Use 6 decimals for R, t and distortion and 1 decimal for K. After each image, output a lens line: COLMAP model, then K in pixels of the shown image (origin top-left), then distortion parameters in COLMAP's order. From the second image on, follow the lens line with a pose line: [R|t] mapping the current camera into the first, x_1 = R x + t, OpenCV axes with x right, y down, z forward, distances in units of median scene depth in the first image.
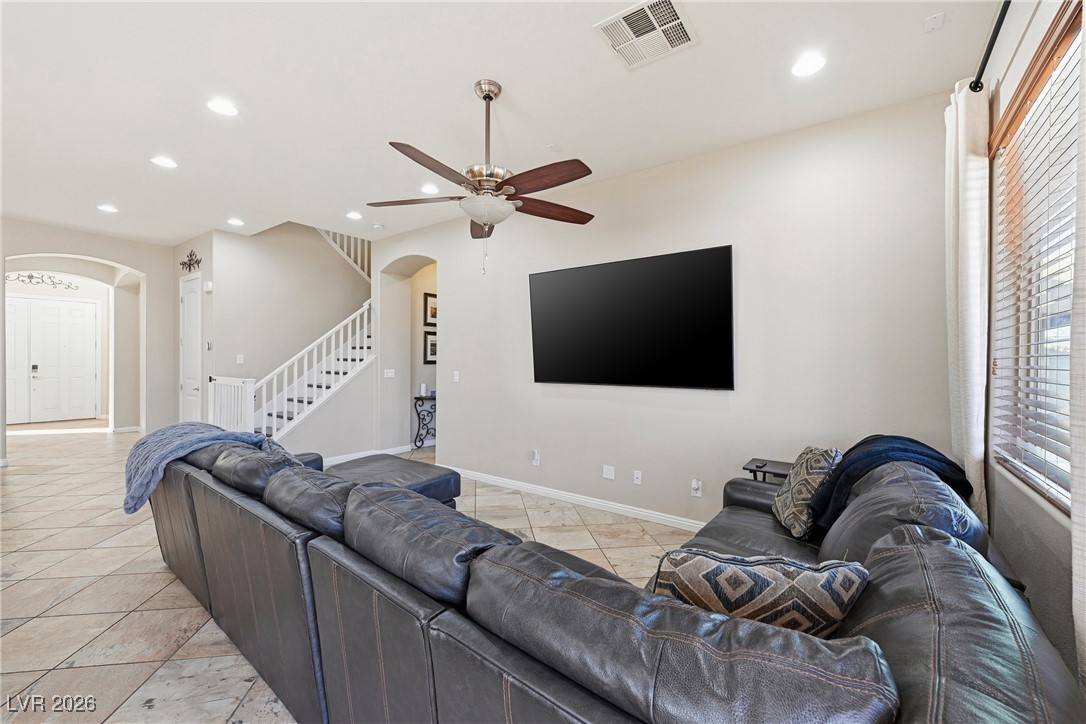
lens RADIAL K [[441.0, 0, 543.0], [0, 441.0, 362.0], [0, 0, 1]] dist [0.000244, 0.000155]
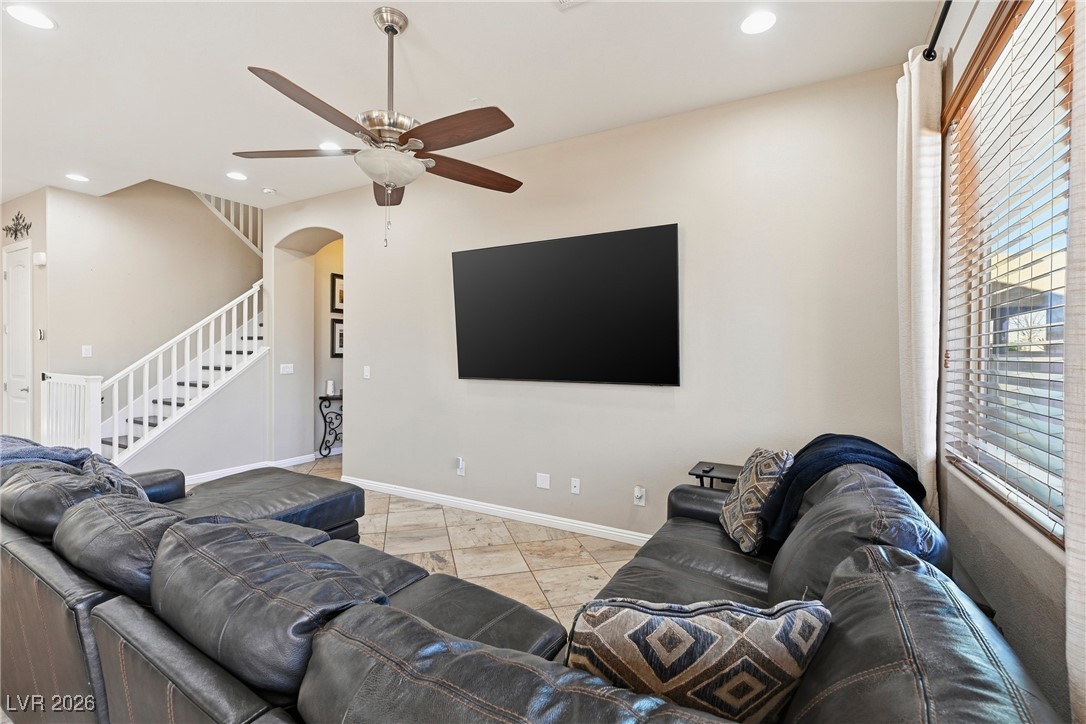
lens RADIAL K [[478.2, 0, 544.3], [0, 478.2, 357.8], [0, 0, 1]] dist [0.000347, -0.000087]
pose [[0.992217, -0.000104, 0.124517, 0.059028], [-0.000313, 0.999994, 0.003333, 0.004824], [-0.124516, -0.003346, 0.992212, 0.106538]]
